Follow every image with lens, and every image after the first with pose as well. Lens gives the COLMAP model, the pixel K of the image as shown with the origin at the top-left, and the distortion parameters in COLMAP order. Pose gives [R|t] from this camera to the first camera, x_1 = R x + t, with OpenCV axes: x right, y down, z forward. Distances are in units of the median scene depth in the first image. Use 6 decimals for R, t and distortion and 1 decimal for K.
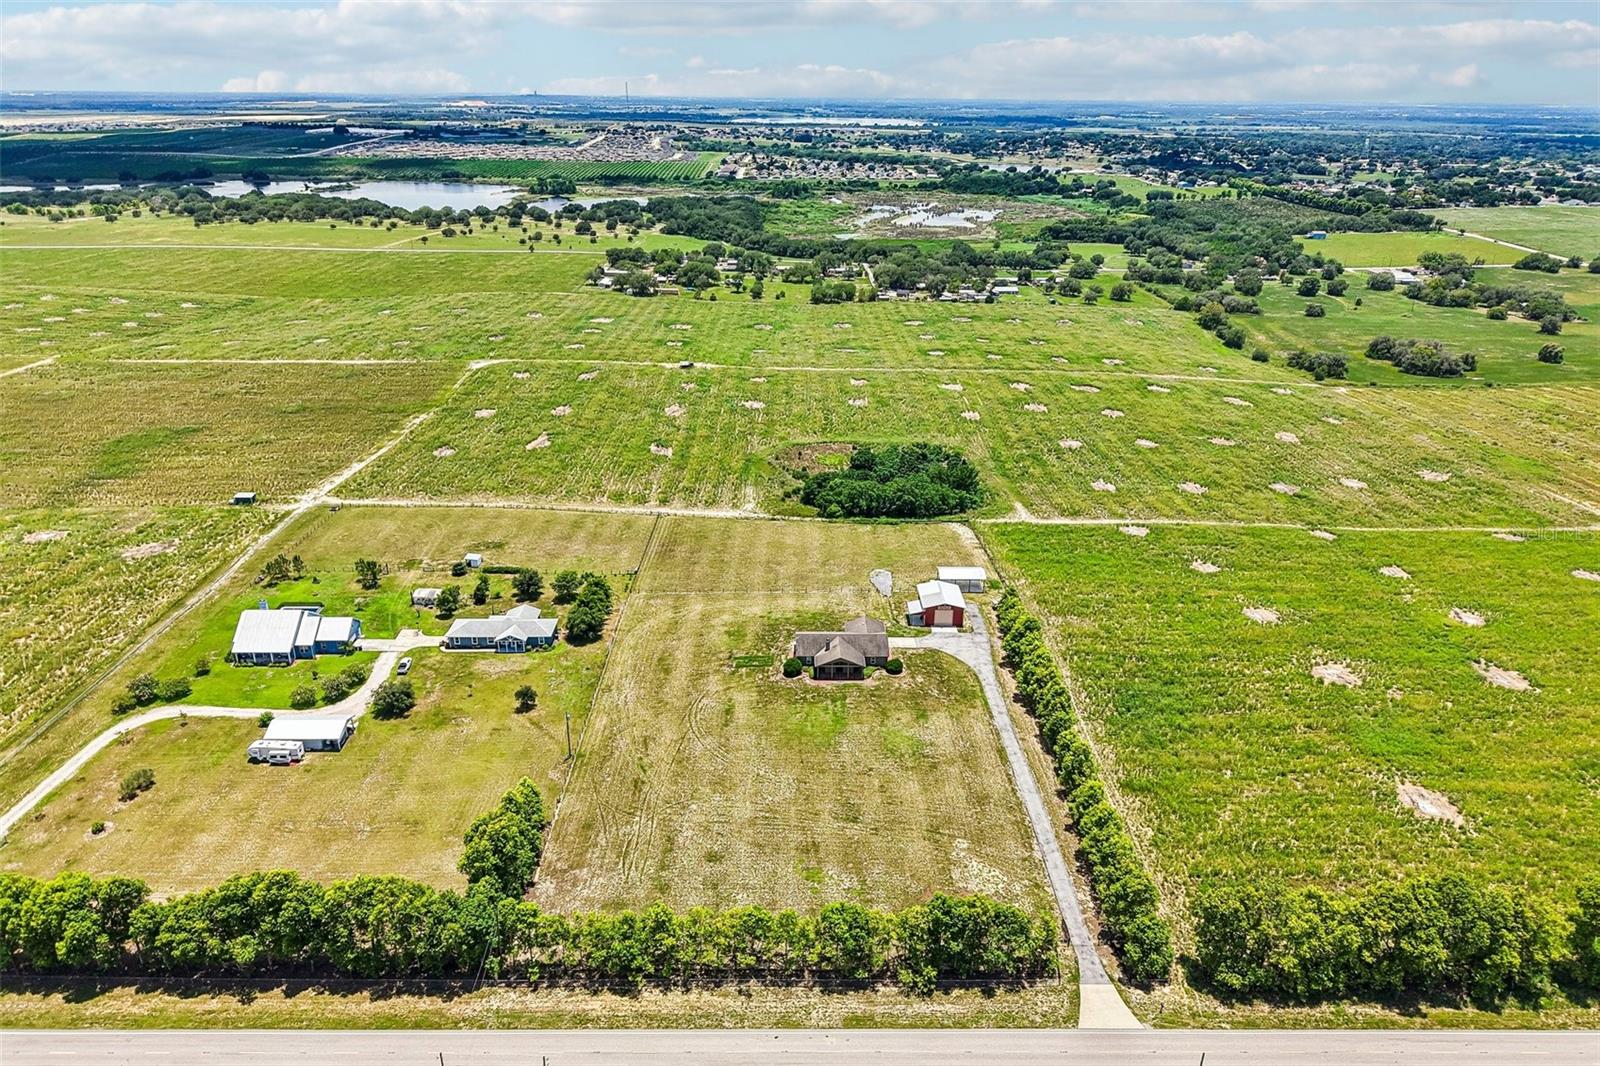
lens RADIAL K [[1068.3, 0, 800.0], [0, 1068.3, 533.0], [0, 0, 1]] dist [0.035762, -0.039616]
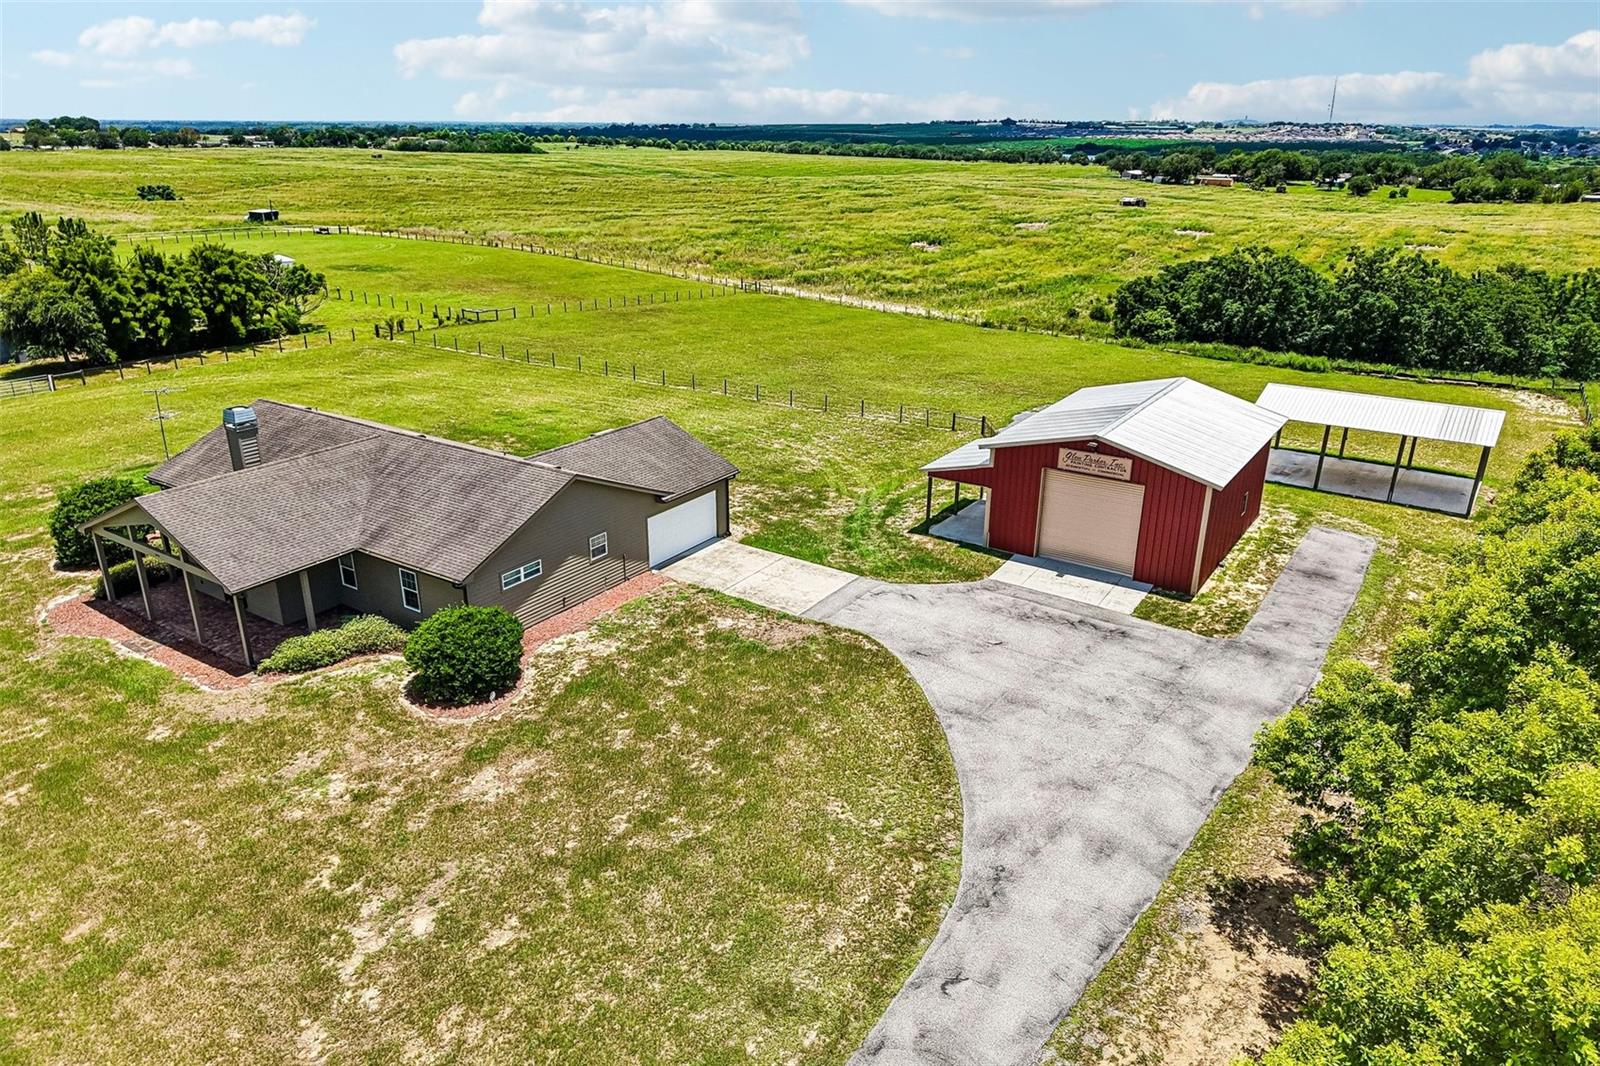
lens RADIAL K [[1068.3, 0, 800.0], [0, 1068.3, 533.0], [0, 0, 1]] dist [0.035762, -0.039616]
pose [[0.824945, 0.199601, -0.528796, 0.207931], [-0.214806, 0.976088, 0.033330, 0.093750], [0.522804, 0.086094, 0.848094, 0.905015]]
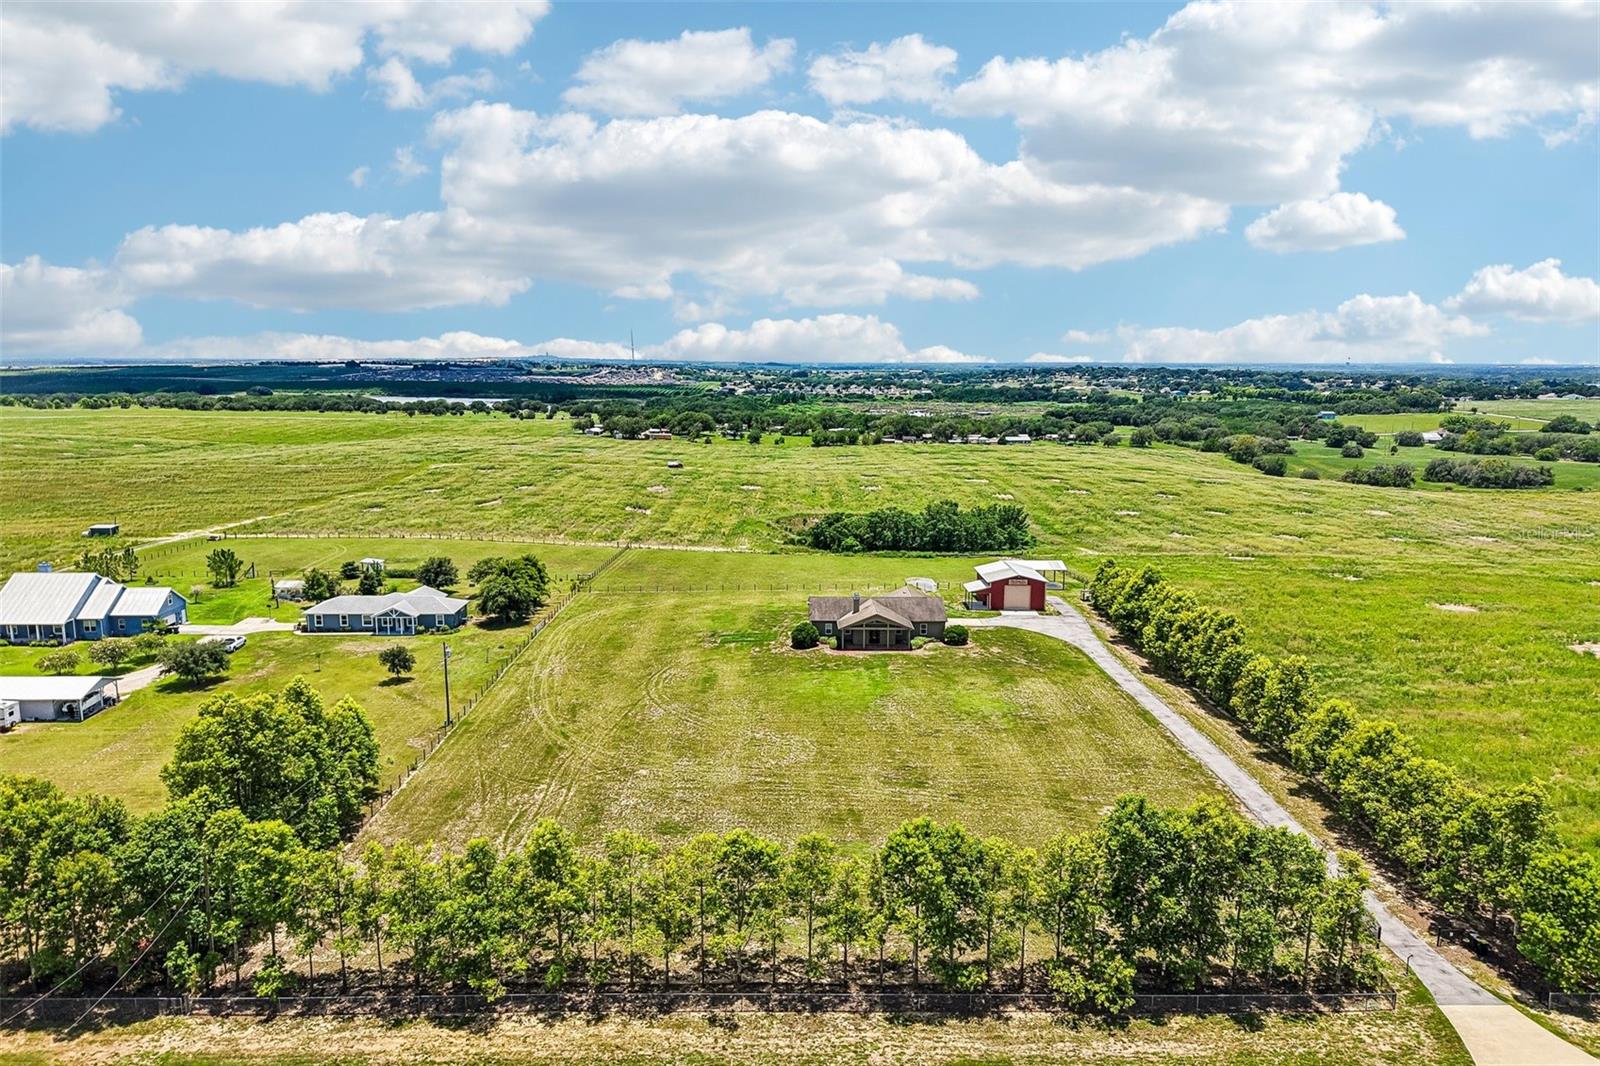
lens RADIAL K [[1069.1, 0, 800.0], [0, 1069.1, 533.0], [0, 0, 1]] dist [0.024009, -0.017713]
pose [[0.999987, -0.003202, 0.003992, -0.012666], [0.004022, 0.974062, -0.226246, 0.216684], [-0.003164, 0.226260, 0.974062, 0.332158]]
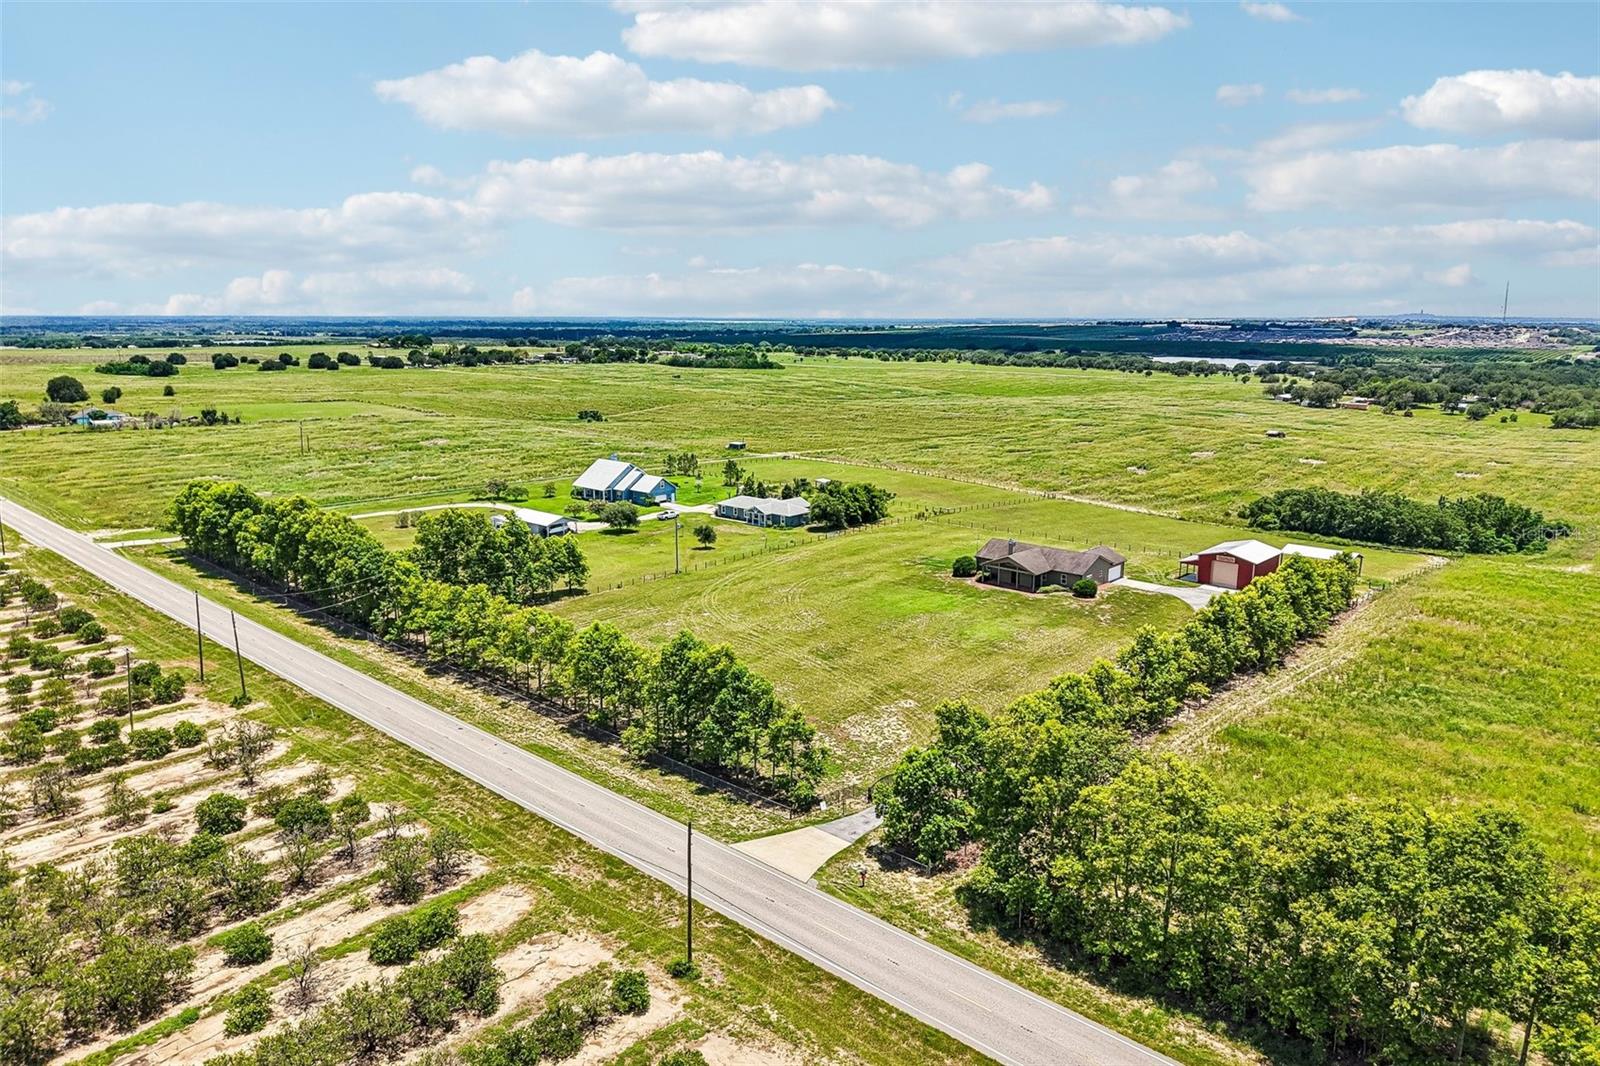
lens RADIAL K [[1068.3, 0, 800.0], [0, 1068.3, 533.0], [0, 0, 1]] dist [0.035762, -0.039616]
pose [[0.732968, 0.131724, -0.667388, 0.436206], [-0.257173, 0.961920, -0.092587, 0.209437], [0.629777, 0.239497, 0.738933, 0.325582]]
